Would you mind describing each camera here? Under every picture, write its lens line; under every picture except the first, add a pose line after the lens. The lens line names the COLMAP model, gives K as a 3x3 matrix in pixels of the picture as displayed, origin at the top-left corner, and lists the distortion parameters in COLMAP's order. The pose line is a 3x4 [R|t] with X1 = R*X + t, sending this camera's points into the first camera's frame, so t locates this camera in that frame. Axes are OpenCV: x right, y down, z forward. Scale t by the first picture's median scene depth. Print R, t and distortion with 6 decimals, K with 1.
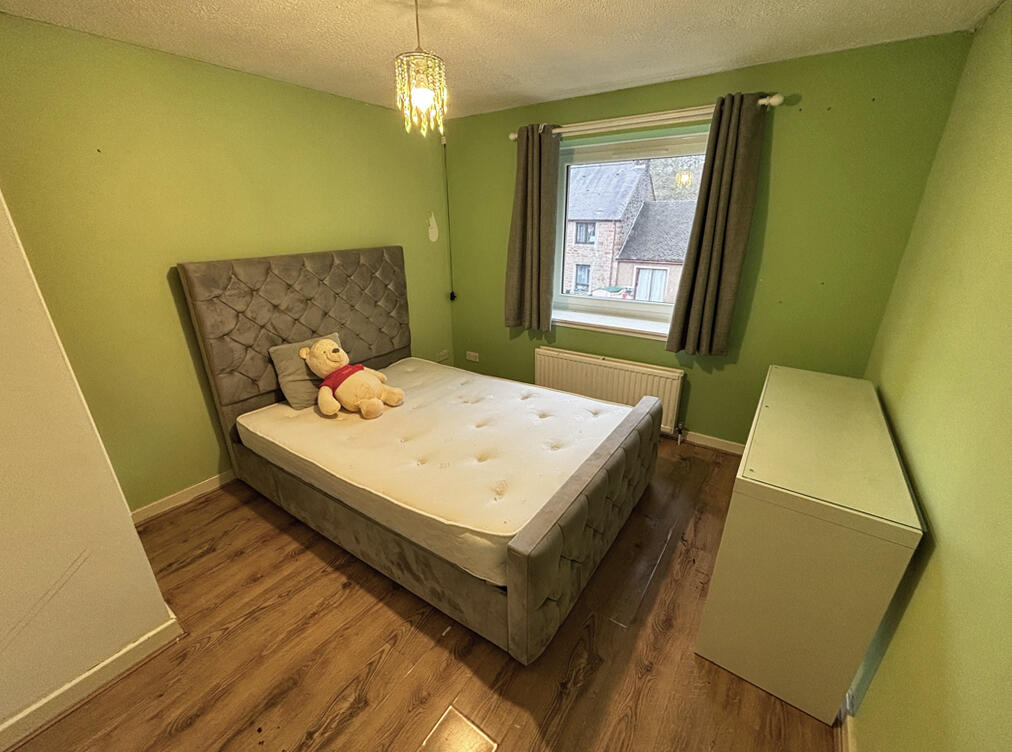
lens RADIAL K [[410.2, 0, 506.0], [0, 410.2, 376.0], [0, 0, 1]] dist [0.001126, 0.000039]
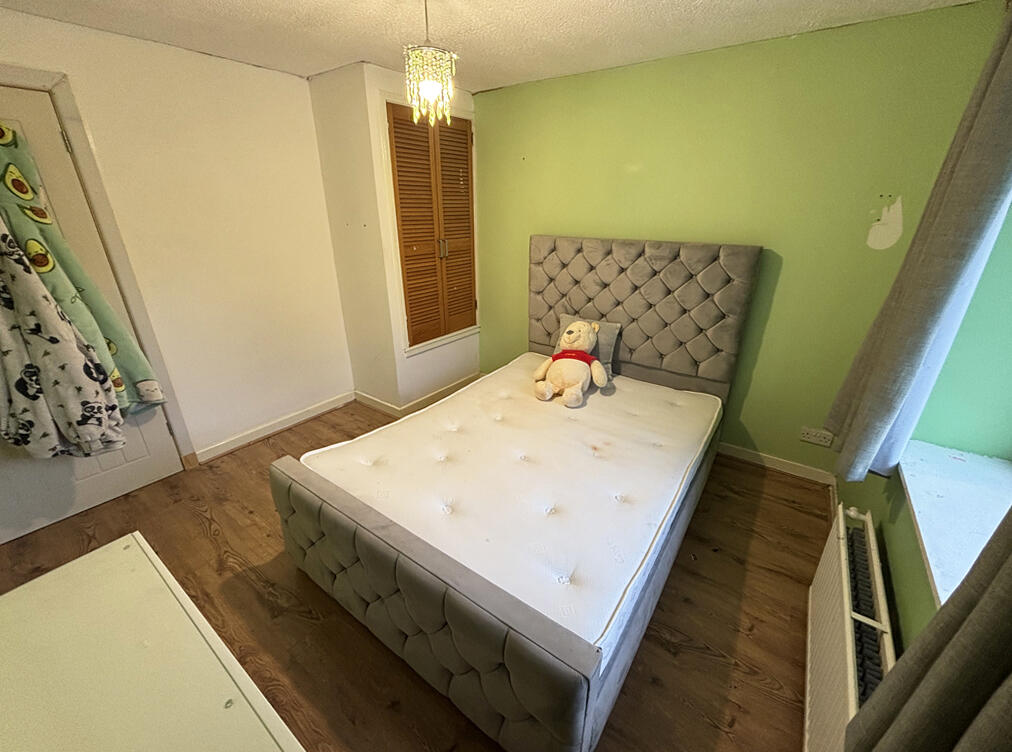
lens RADIAL K [[410.2, 0, 506.0], [0, 410.2, 376.0], [0, 0, 1]] dist [0.001126, 0.000039]
pose [[-0.010897, 0.395084, -0.918580, 0.989763], [-0.363800, 0.854113, 0.371672, -0.493123], [0.931413, 0.338230, 0.134425, 1.228158]]
